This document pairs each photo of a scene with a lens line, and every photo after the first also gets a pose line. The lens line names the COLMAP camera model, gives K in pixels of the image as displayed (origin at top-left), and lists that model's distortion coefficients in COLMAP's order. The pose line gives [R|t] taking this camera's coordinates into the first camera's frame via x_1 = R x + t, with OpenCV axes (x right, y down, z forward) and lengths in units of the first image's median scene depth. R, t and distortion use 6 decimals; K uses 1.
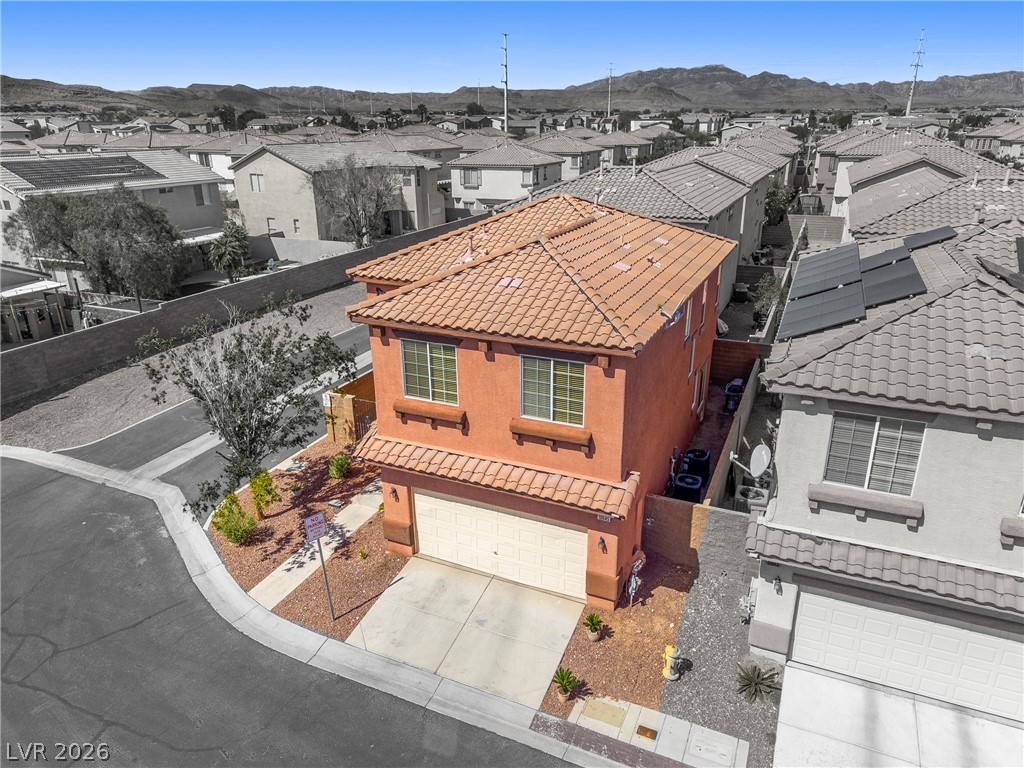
lens RADIAL K [[686.3, 0, 516.5], [0, 686.3, 385.0], [0, 0, 1]] dist [0.015503, -0.012361]
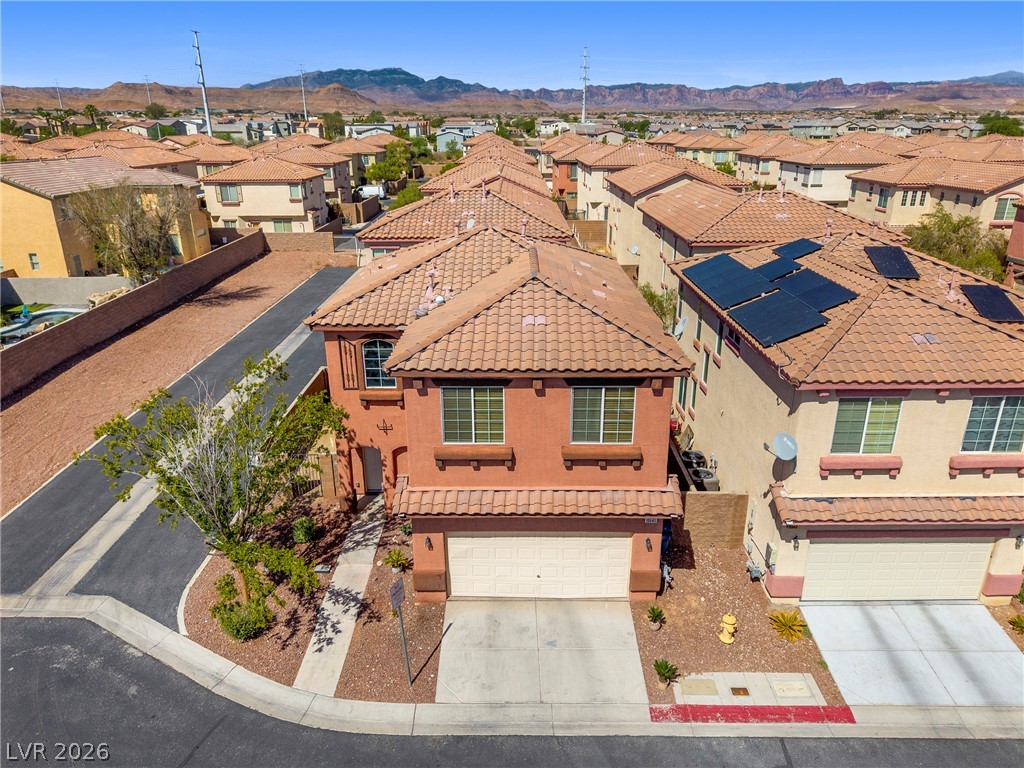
lens RADIAL K [[686.3, 0, 516.6], [0, 686.3, 385.1], [0, 0, 1]] dist [0.015503, -0.012361]
pose [[0.913501, -0.139797, 0.382064, -0.421234], [0.140403, 0.989741, 0.026449, -0.076498], [-0.381842, 0.029481, 0.923757, 0.035360]]
